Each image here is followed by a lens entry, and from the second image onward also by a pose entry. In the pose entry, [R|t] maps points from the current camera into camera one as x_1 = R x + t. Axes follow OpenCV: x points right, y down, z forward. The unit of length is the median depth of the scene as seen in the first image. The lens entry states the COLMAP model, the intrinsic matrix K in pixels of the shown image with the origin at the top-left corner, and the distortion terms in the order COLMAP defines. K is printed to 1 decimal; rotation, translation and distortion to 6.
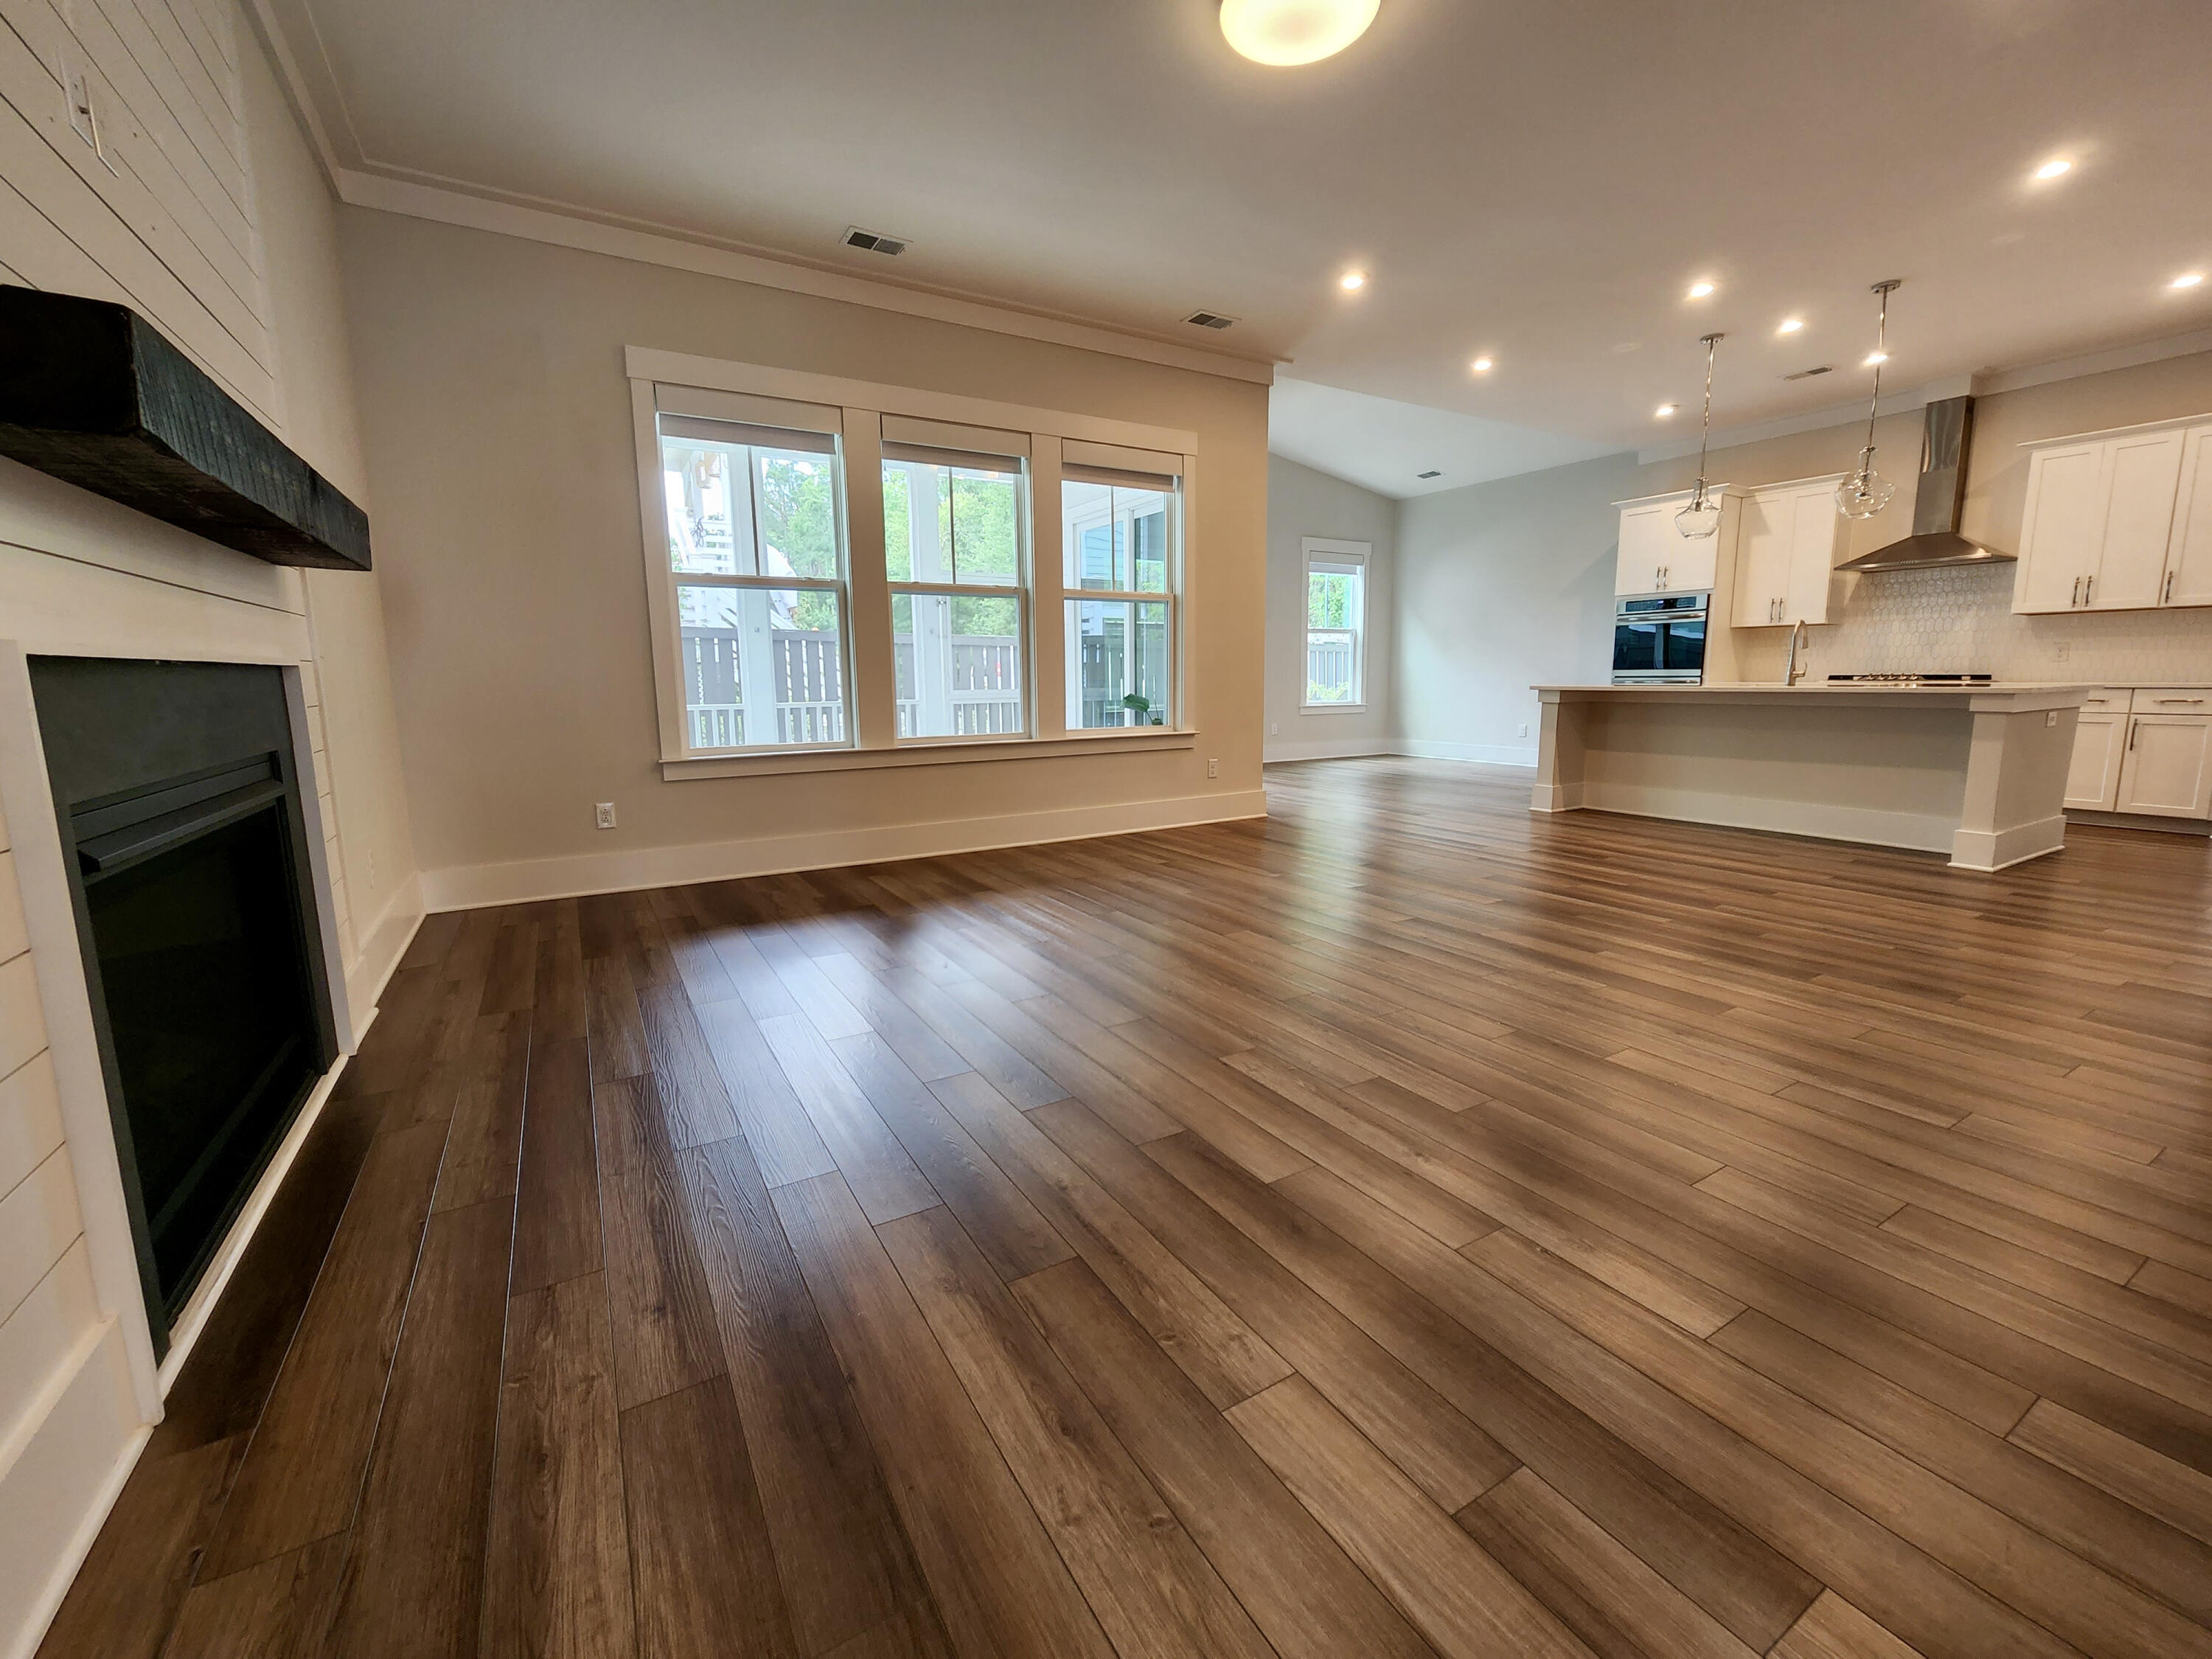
lens RADIAL K [[908.8, 0, 1099.8], [0, 908.8, 807.7], [0, 0, 1]] dist [0.000320, 0.000132]
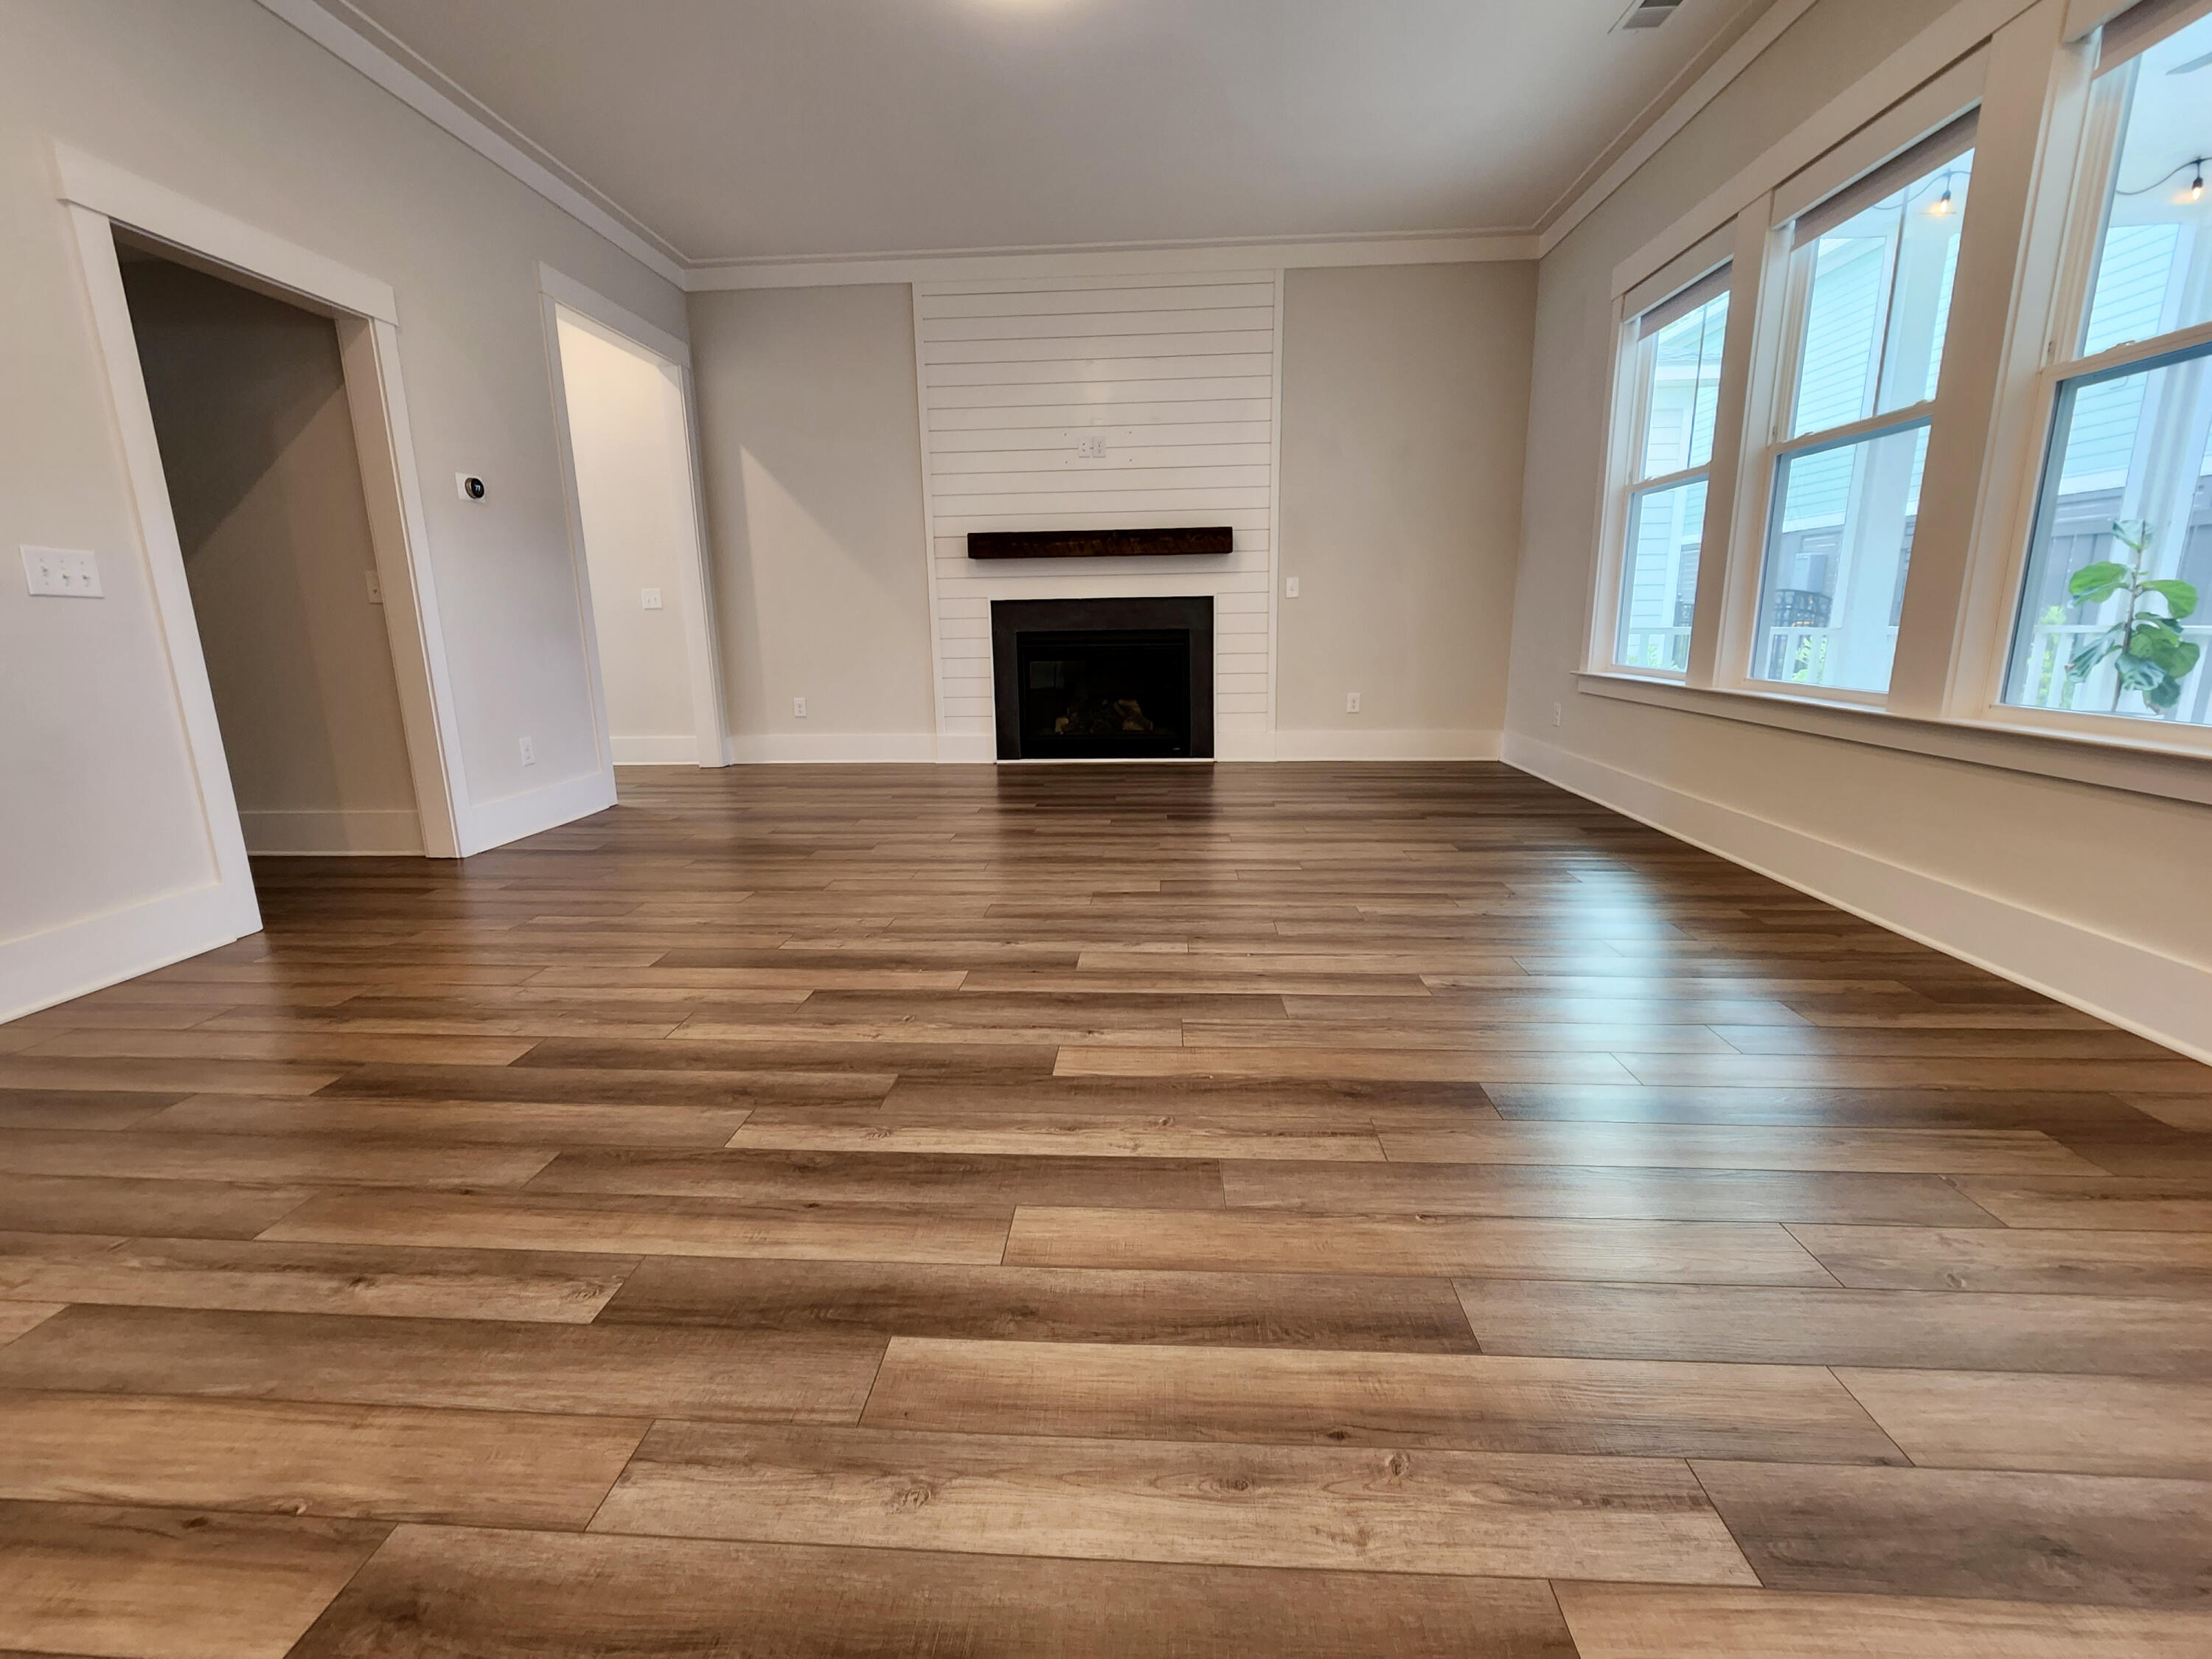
lens RADIAL K [[908.8, 0, 1099.8], [0, 908.8, 807.7], [0, 0, 1]] dist [0.000320, 0.000132]
pose [[-0.561570, 0.185755, -0.806309, 0.577577], [-0.104316, 0.950806, 0.291697, -0.126582], [0.820827, 0.247919, -0.514567, 0.903565]]
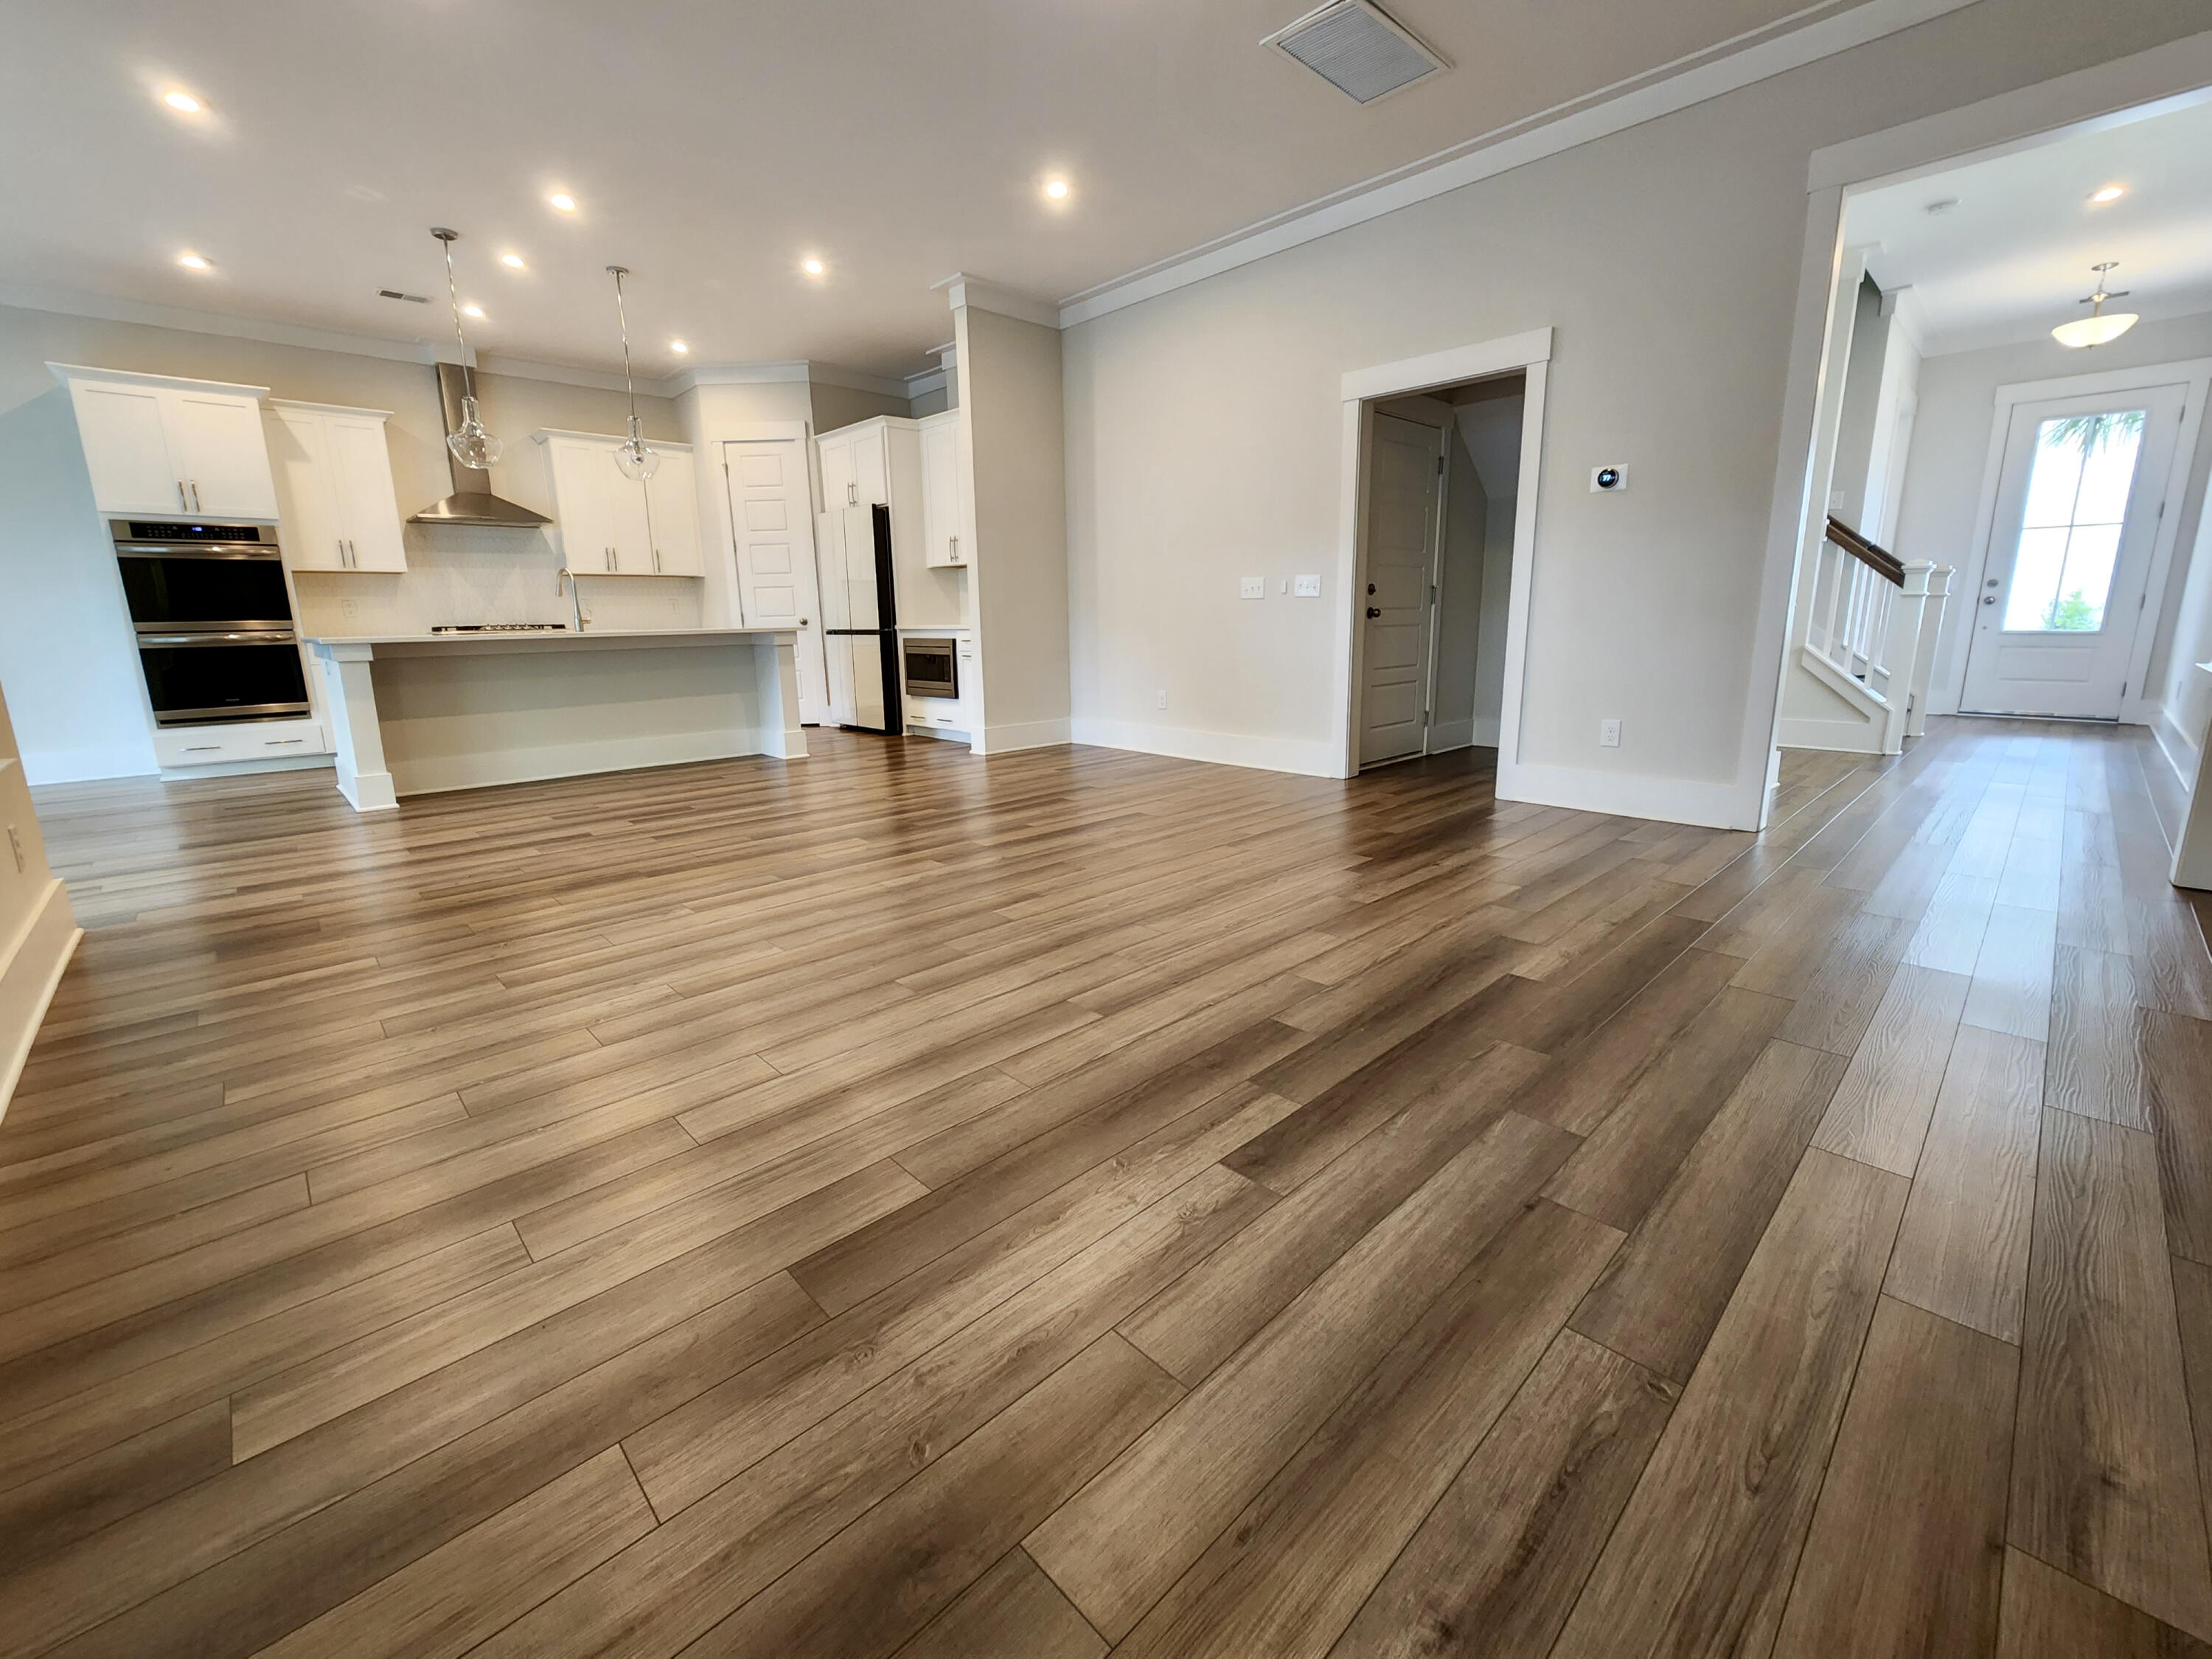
lens RADIAL K [[908.8, 0, 1099.8], [0, 908.8, 807.7], [0, 0, 1]] dist [0.000320, 0.000132]
pose [[-0.227721, -0.189593, 0.955090, -0.415548], [0.160399, 0.960158, 0.228843, -0.085514], [-0.960425, 0.205308, -0.188238, 0.679670]]
